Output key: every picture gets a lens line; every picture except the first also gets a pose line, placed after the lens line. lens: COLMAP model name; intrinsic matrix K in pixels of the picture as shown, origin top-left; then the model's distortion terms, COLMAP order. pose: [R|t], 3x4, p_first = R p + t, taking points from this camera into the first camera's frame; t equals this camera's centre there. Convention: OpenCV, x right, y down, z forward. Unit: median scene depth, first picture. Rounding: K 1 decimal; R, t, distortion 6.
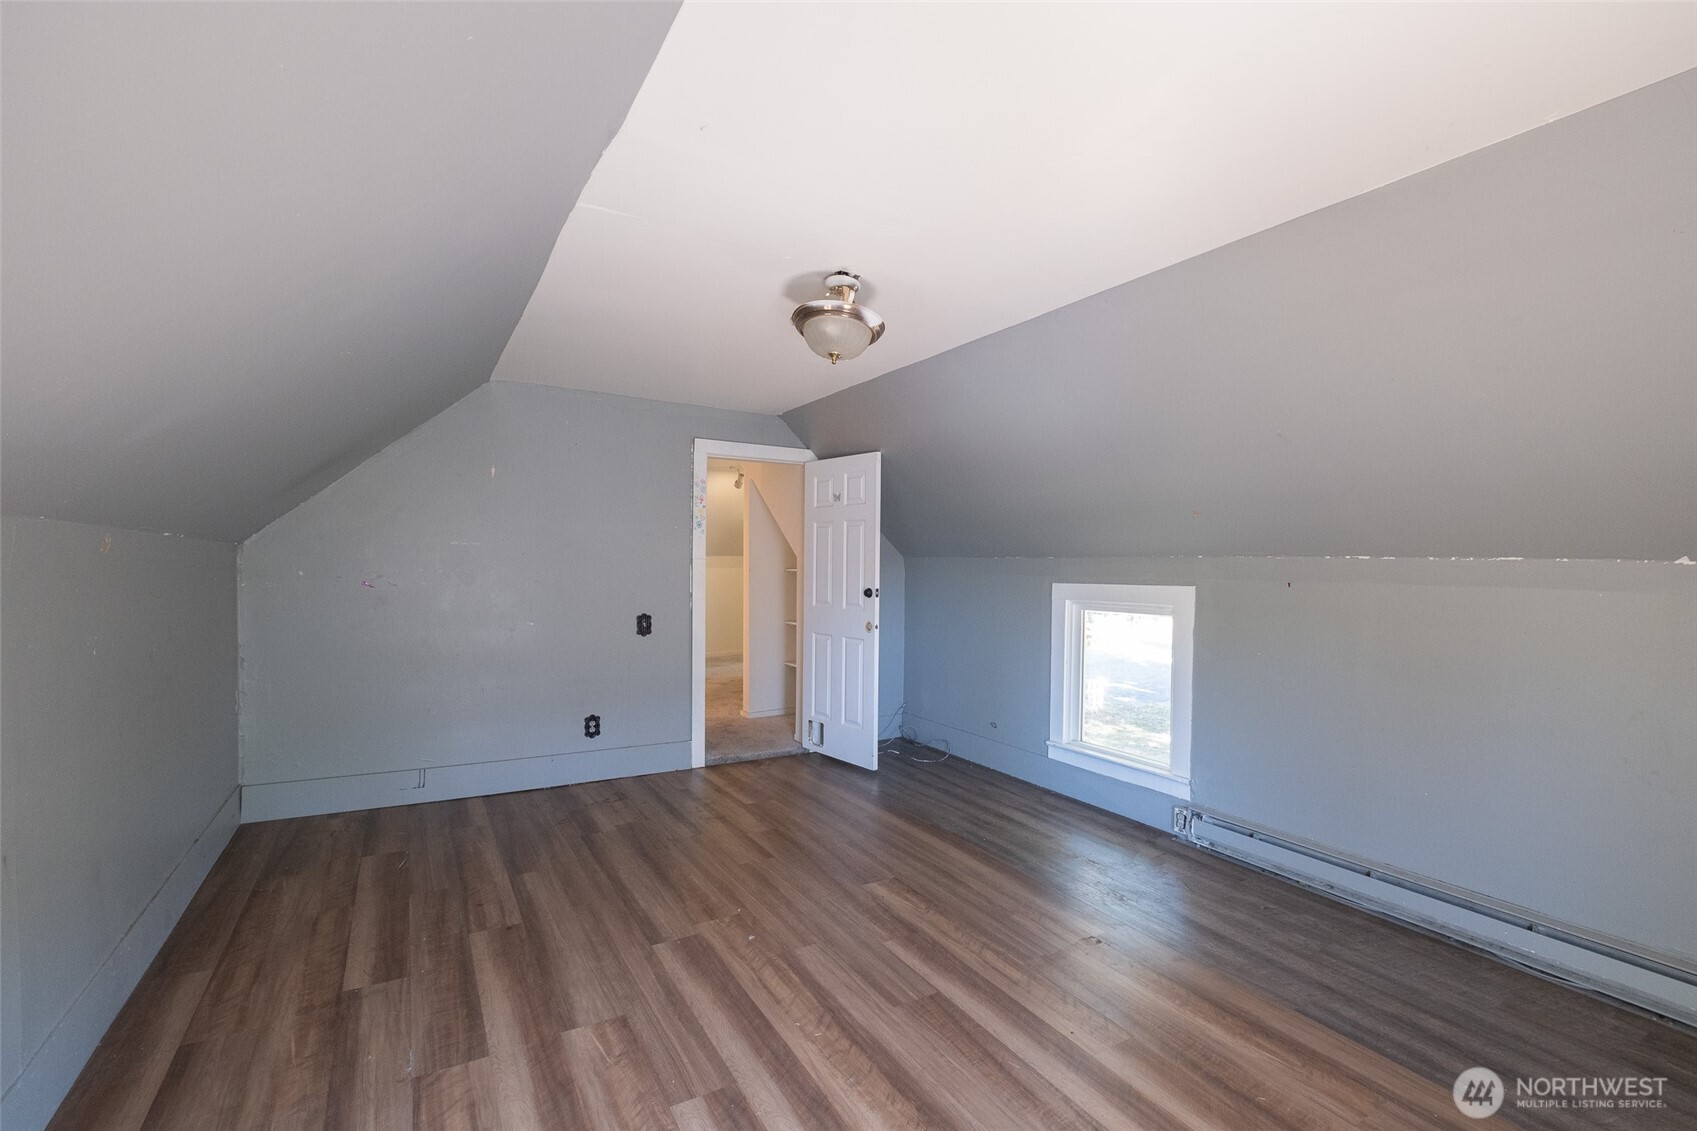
lens RADIAL K [[737.6, 0, 859.0], [0, 737.6, 565.3], [0, 0, 1]] dist [0.000547, -0.000952]
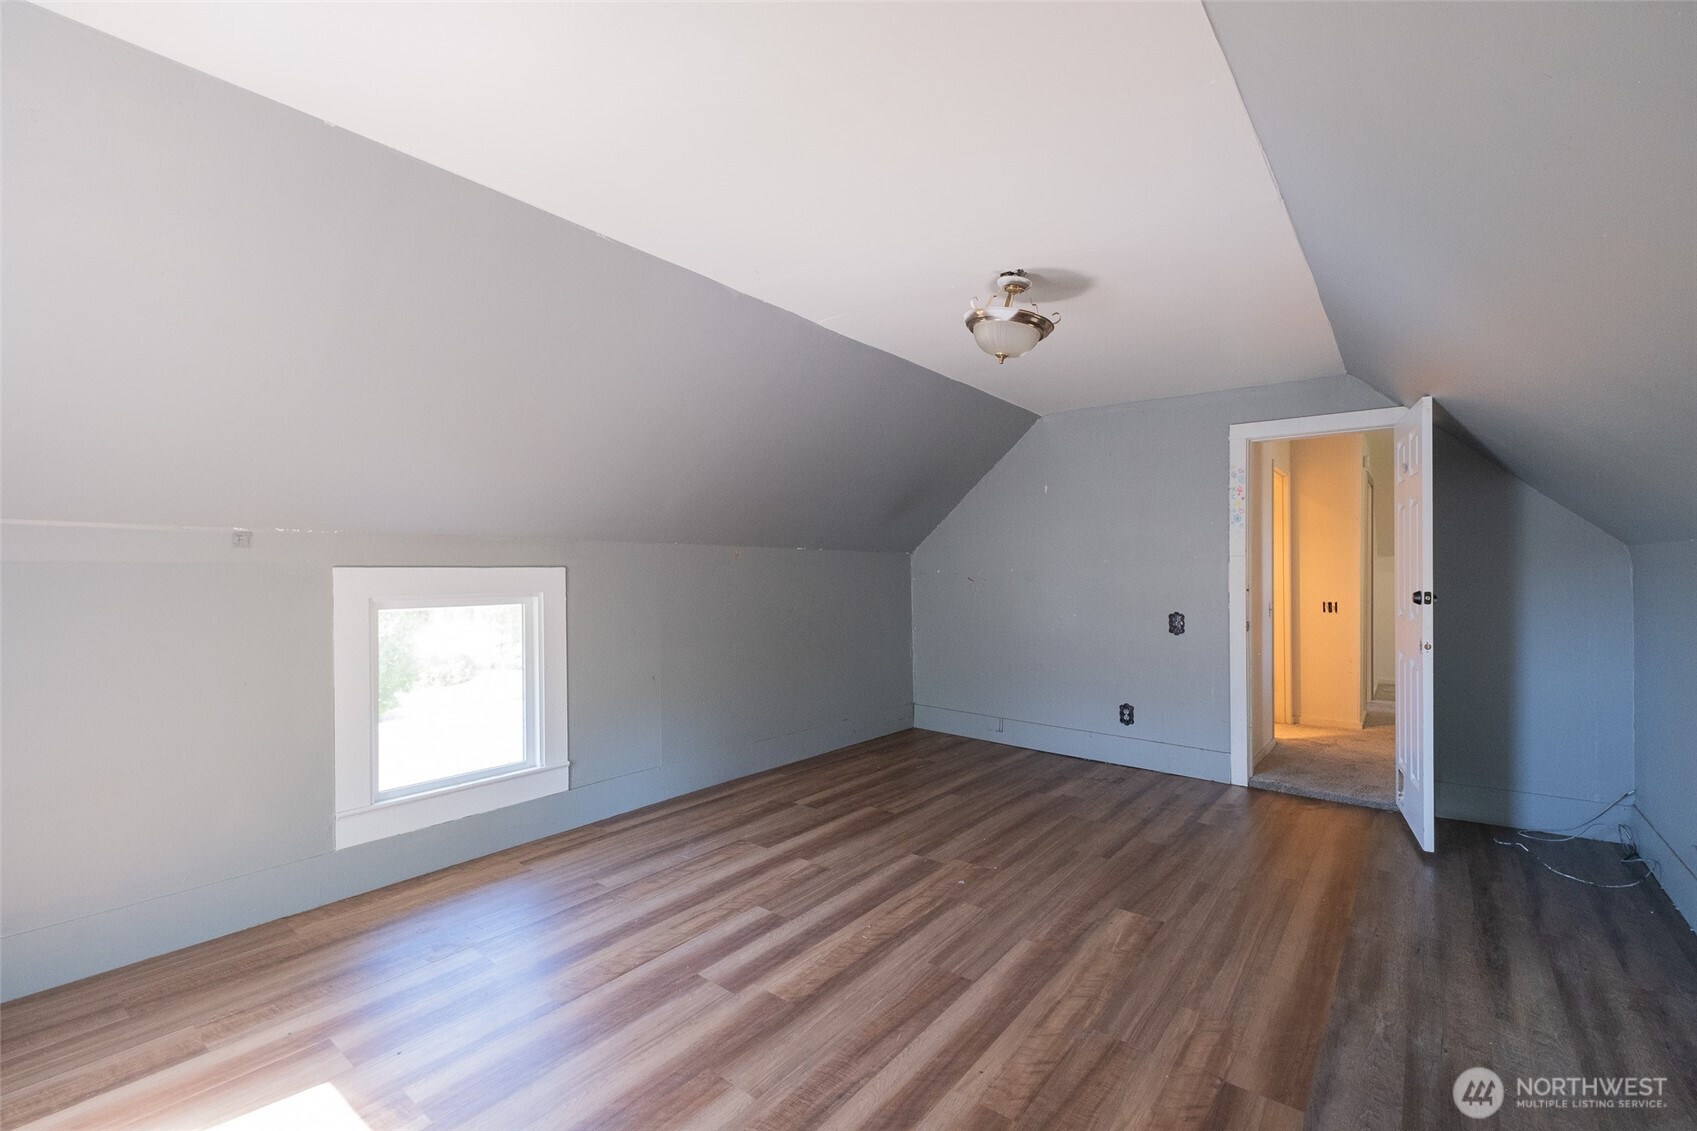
lens RADIAL K [[737.6, 0, 859.0], [0, 737.6, 565.3], [0, 0, 1]] dist [0.000547, -0.000952]
pose [[0.353955, -0.012933, -0.935173, 0.752597], [0.001296, 0.999910, -0.013338, 0.023015], [0.935261, 0.003509, 0.353940, 0.380504]]
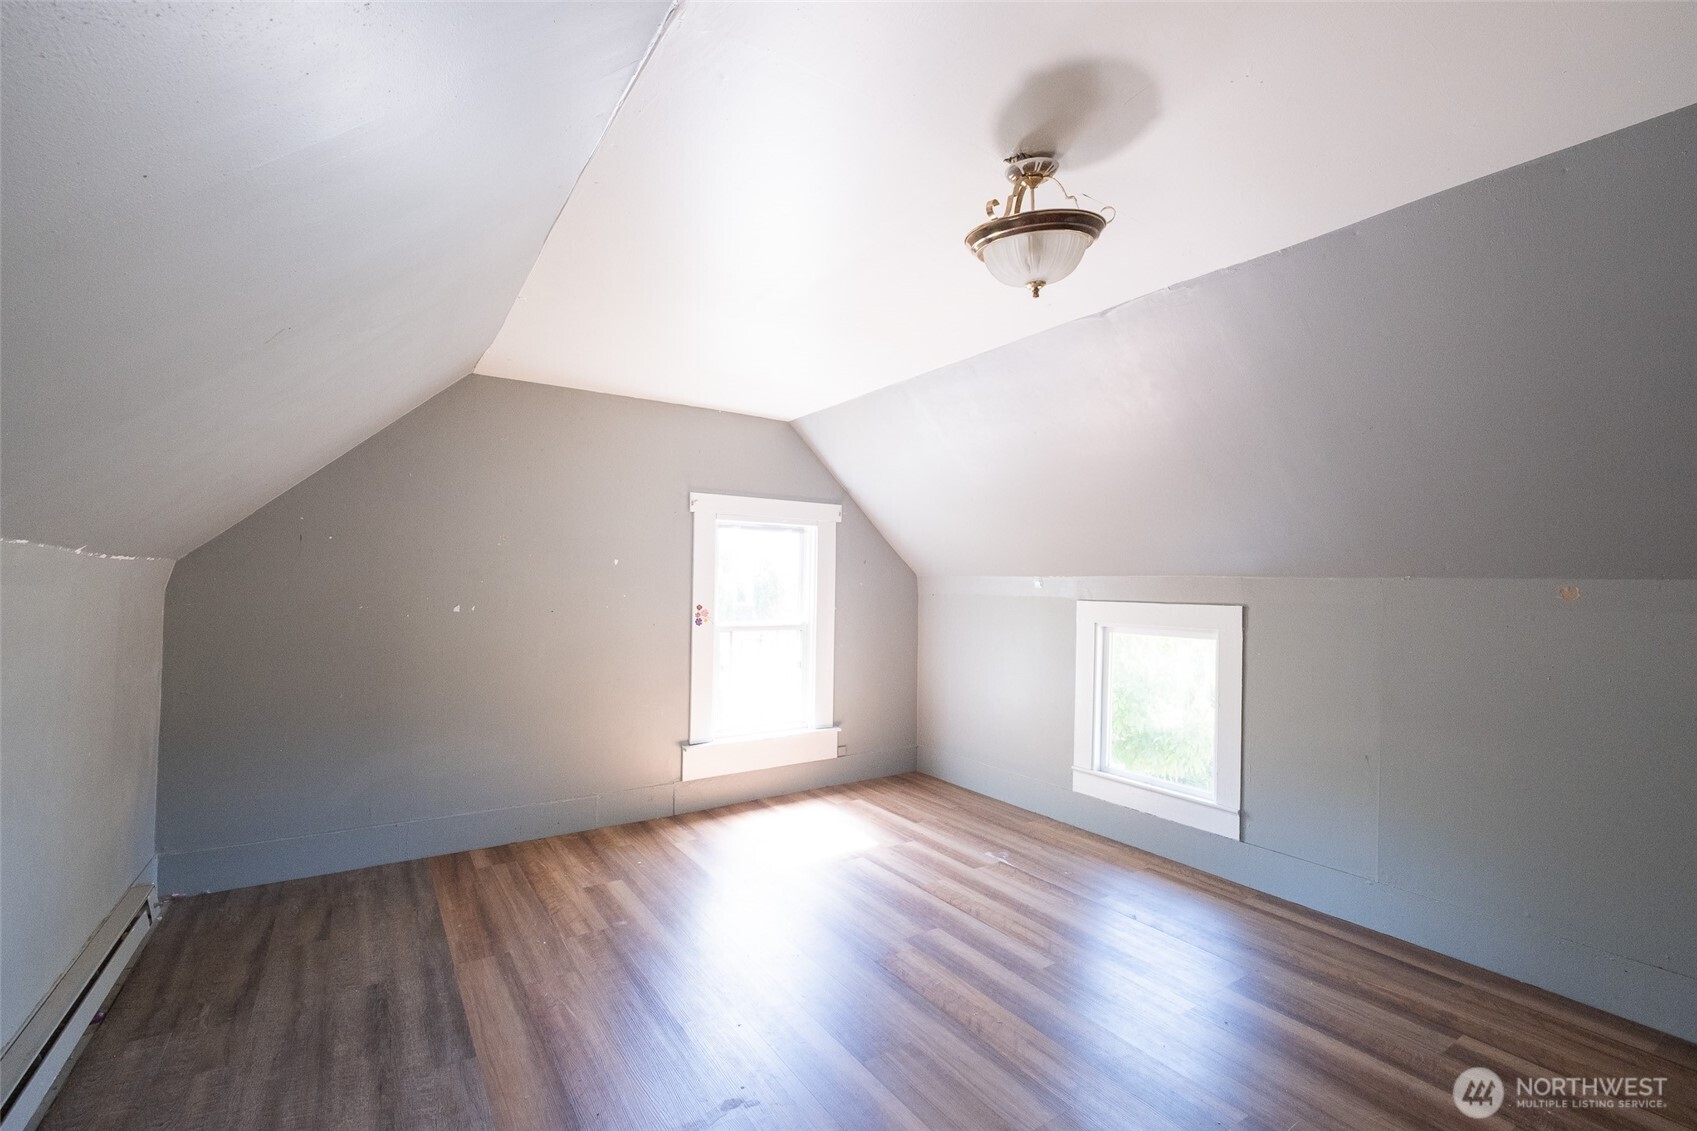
lens RADIAL K [[737.6, 0, 859.0], [0, 737.6, 565.3], [0, 0, 1]] dist [0.000547, -0.000952]
pose [[-0.998402, -0.037422, -0.042354, 0.130814], [-0.036165, 0.998894, -0.030058, 0.003947], [0.043432, -0.028479, -0.998650, 1.448326]]
